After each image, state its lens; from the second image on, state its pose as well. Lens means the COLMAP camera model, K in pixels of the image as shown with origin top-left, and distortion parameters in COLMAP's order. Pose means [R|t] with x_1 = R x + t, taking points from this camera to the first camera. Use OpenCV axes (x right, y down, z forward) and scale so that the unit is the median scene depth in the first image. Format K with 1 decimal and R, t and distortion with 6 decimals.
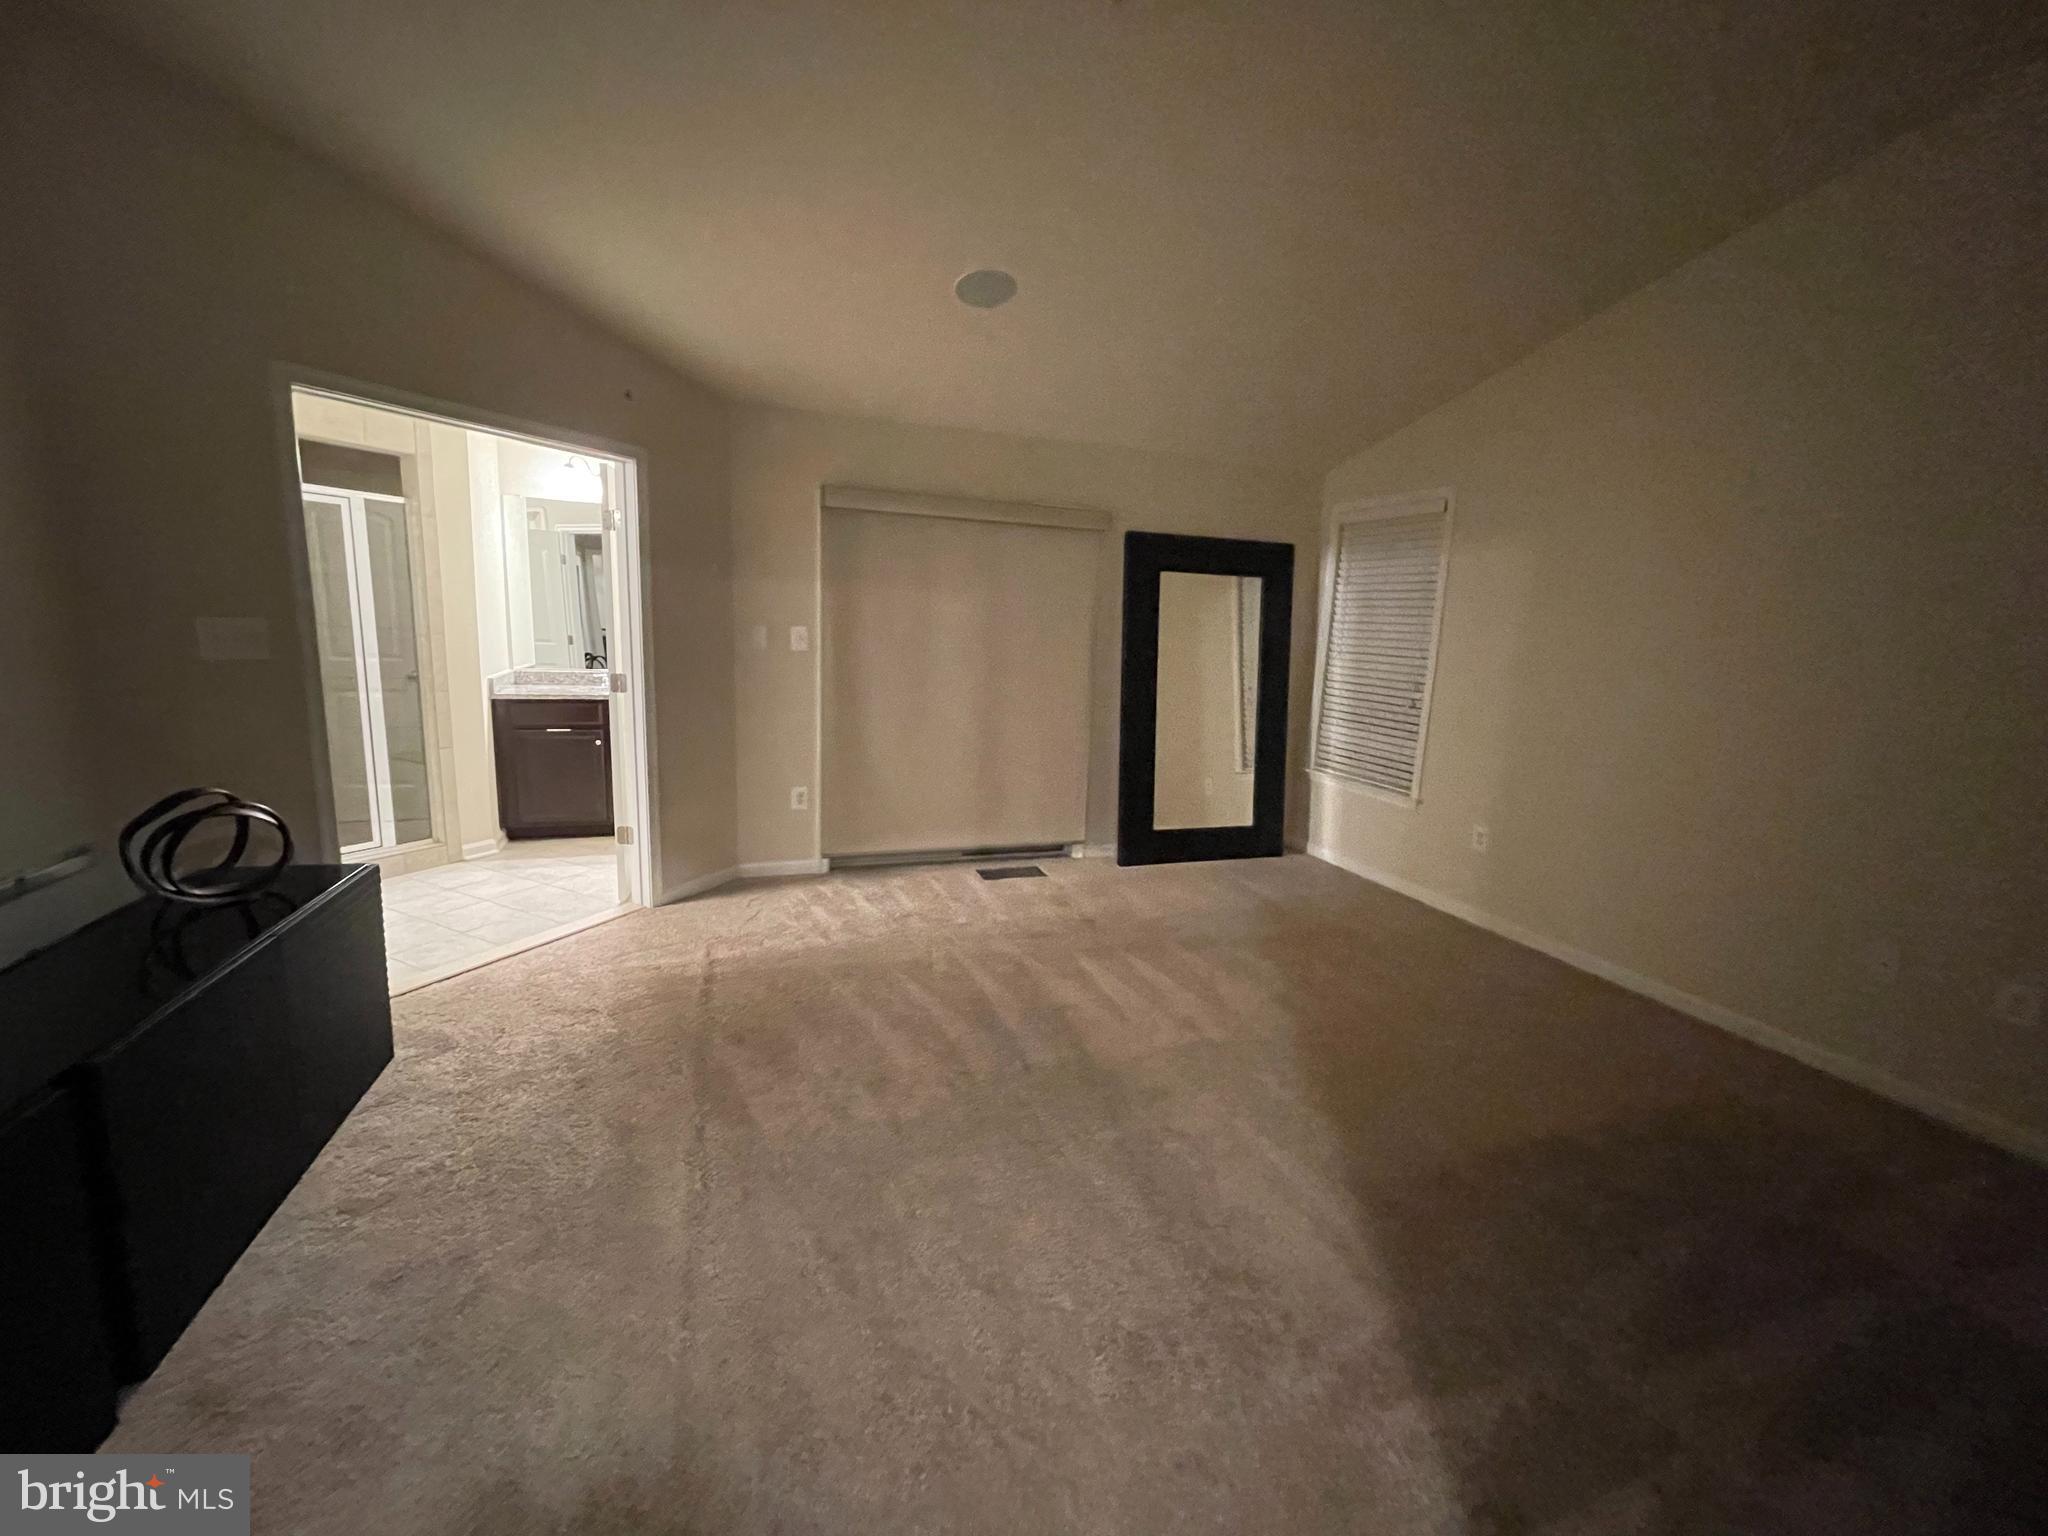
lens RADIAL K [[823.3, 0, 1015.6], [0, 823.3, 767.8], [0, 0, 1]] dist [-0.004307, 0.000764]
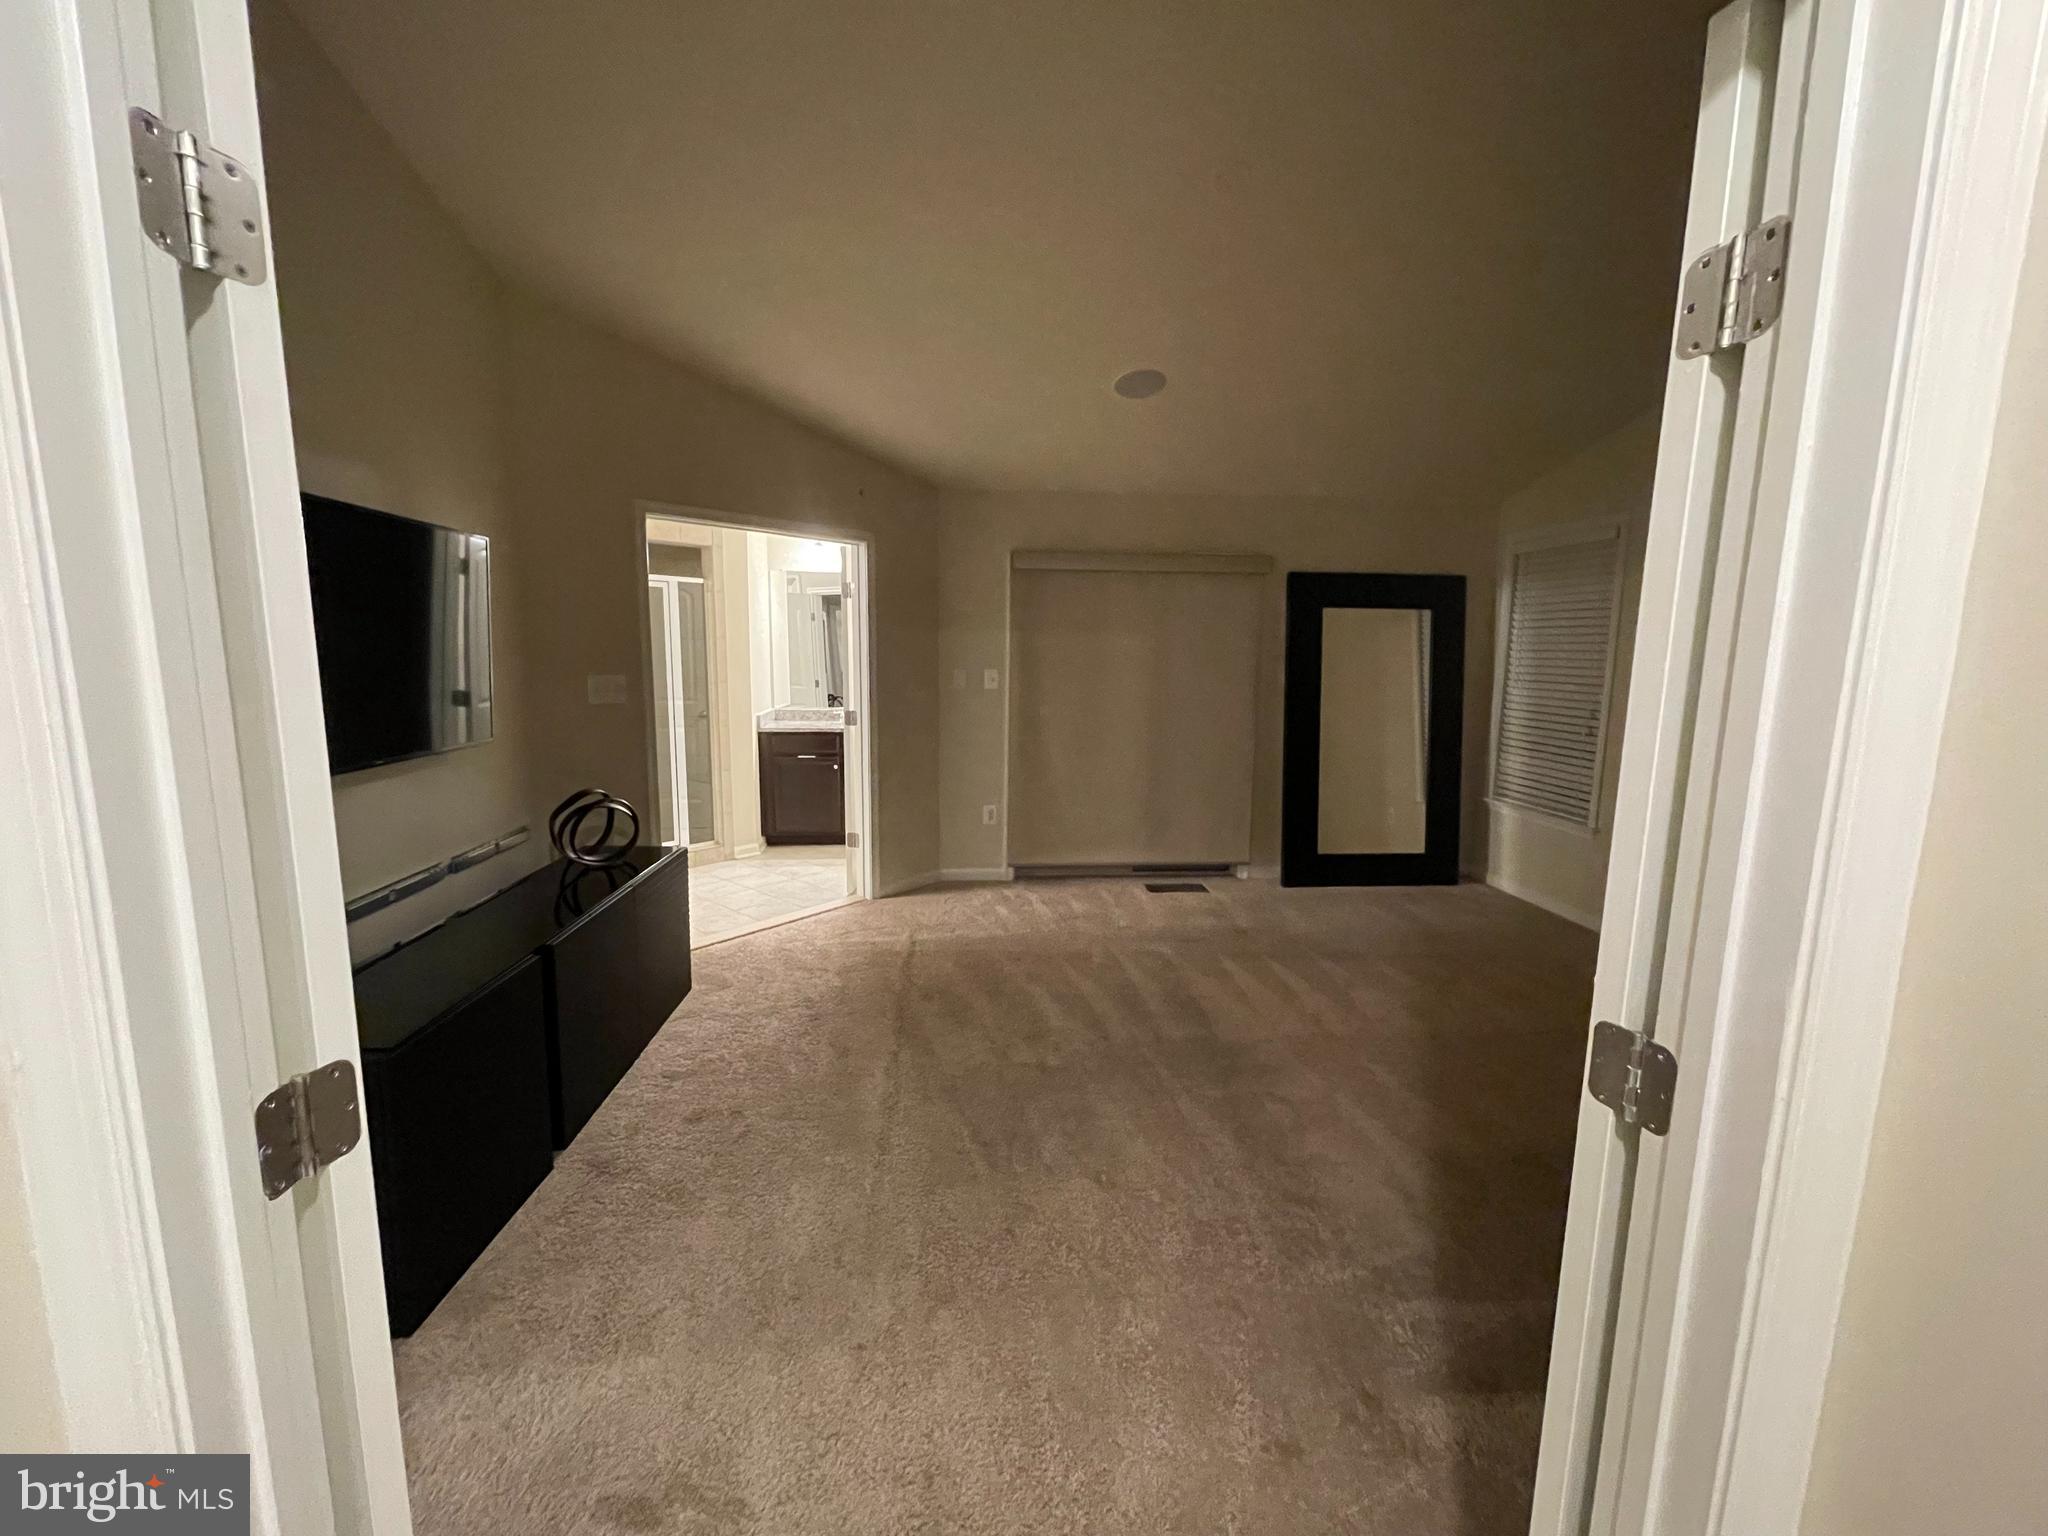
lens RADIAL K [[823.3, 0, 1013.5], [0, 823.3, 771.5], [0, 0, 1]] dist [-0.004307, 0.000764]
pose [[0.966691, 0.006385, -0.255867, 0.076605], [-0.016061, 0.999232, -0.035747, 0.018568], [0.255442, 0.038666, 0.966051, -0.139941]]
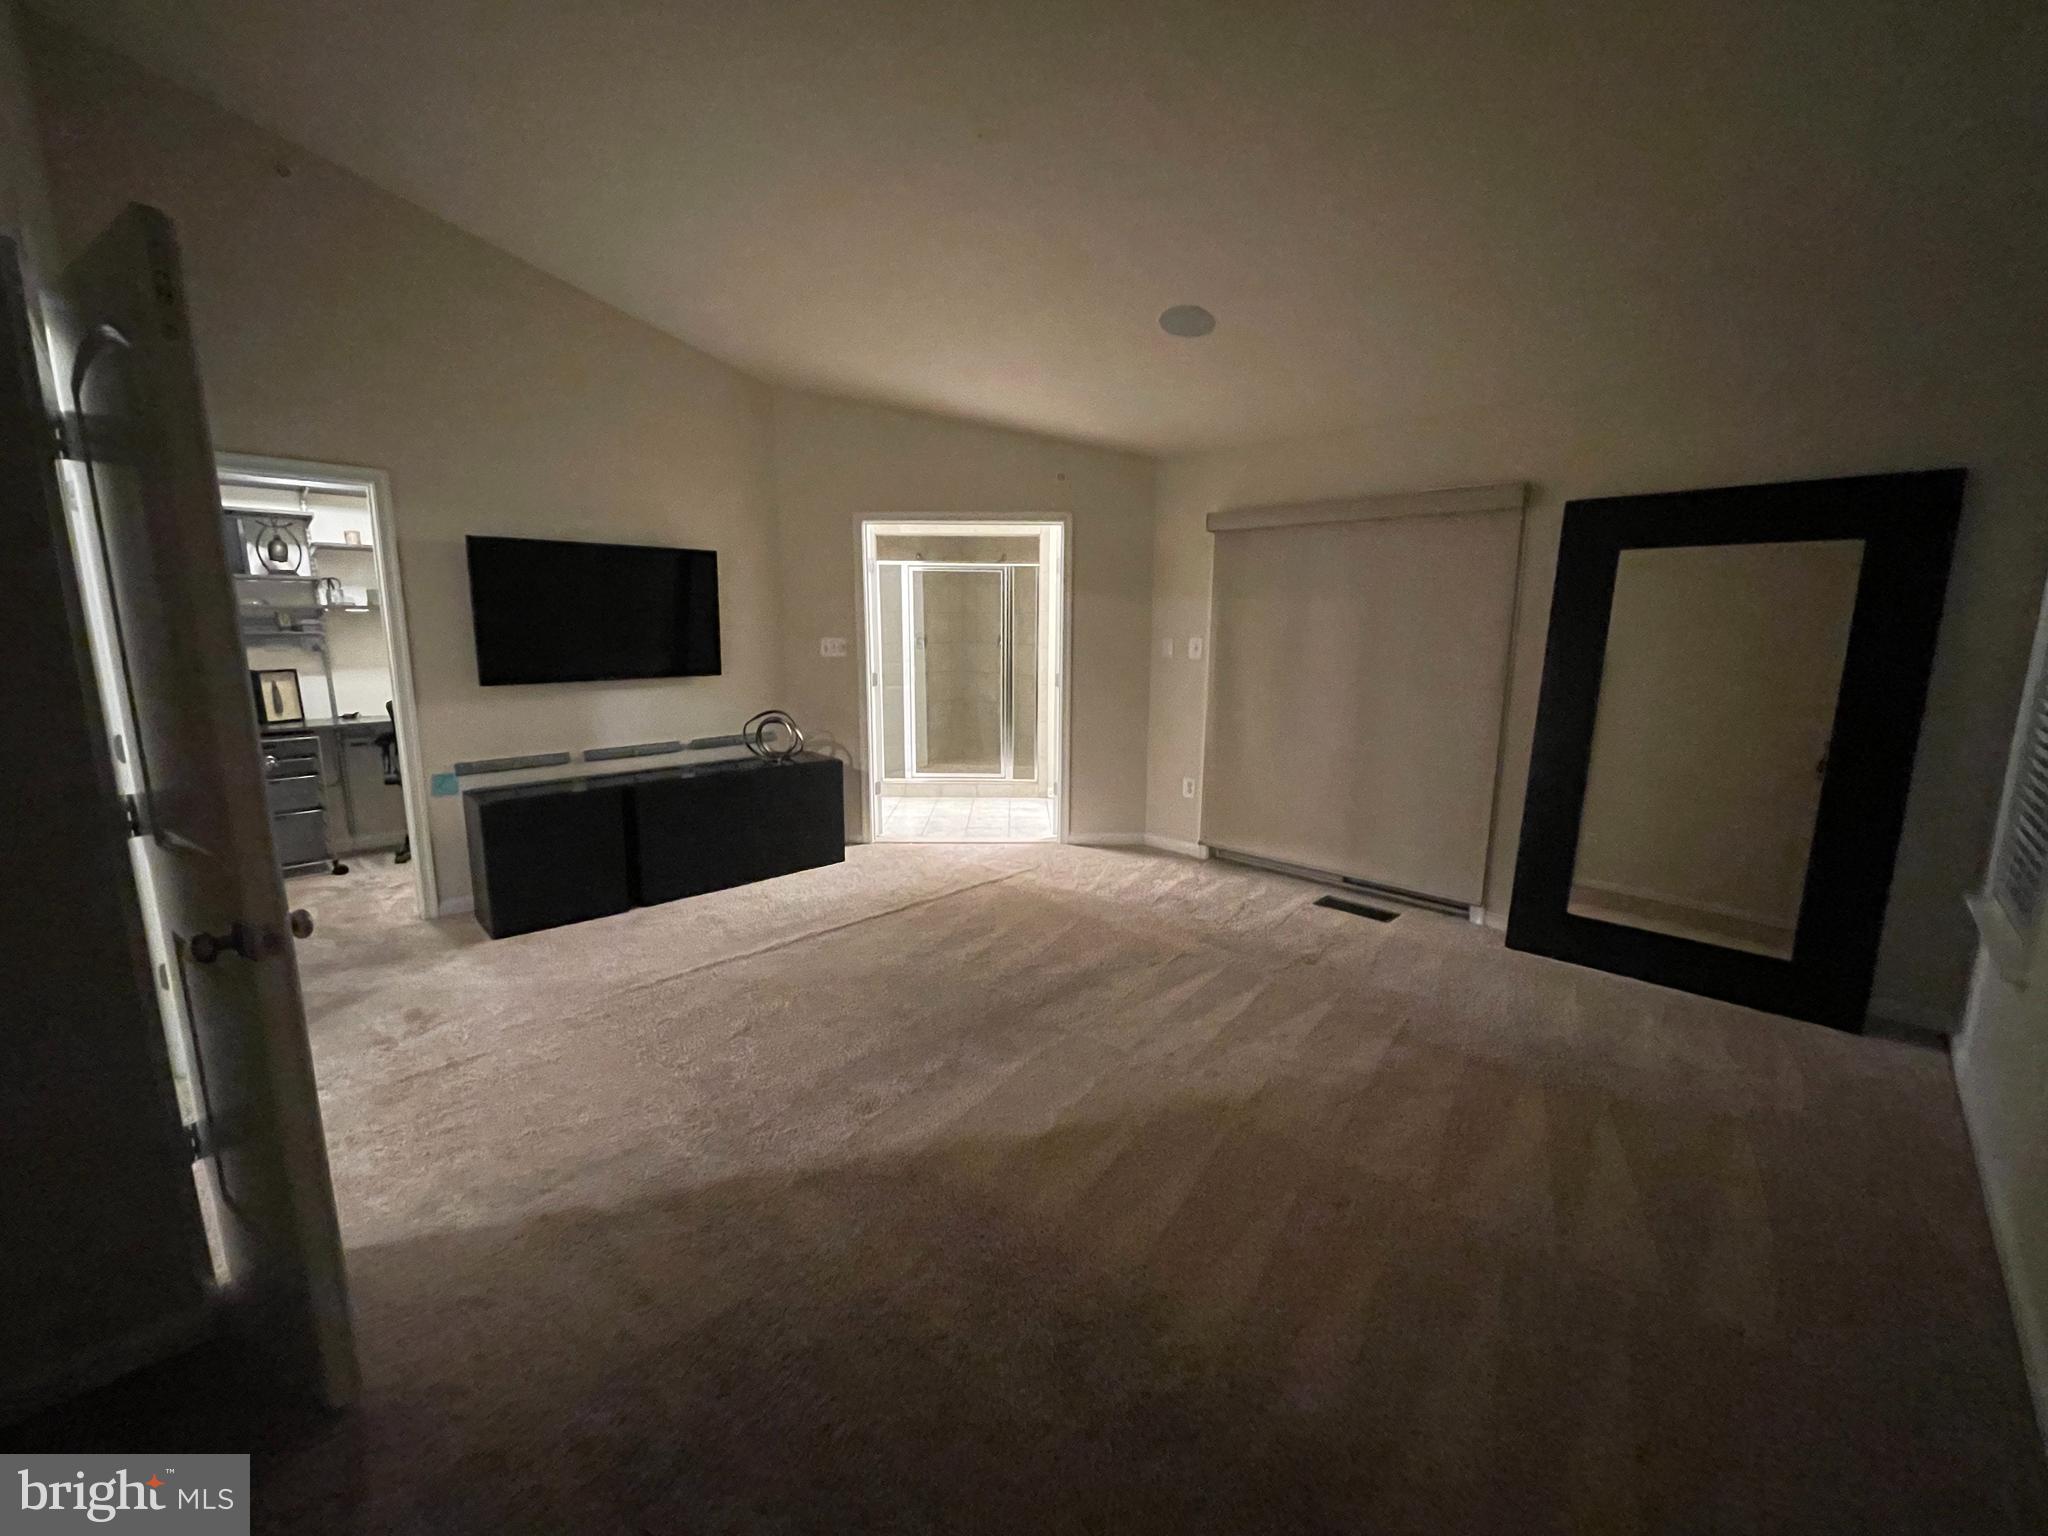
lens RADIAL K [[823.3, 0, 1023.1], [0, 823.3, 767.8], [0, 0, 1]] dist [-0.004307, 0.000764]
pose [[0.438148, 0.121030, -0.890718, 0.726688], [-0.144115, 0.987535, 0.063294, -0.033161], [0.887275, 0.100634, 0.450129, 0.306906]]
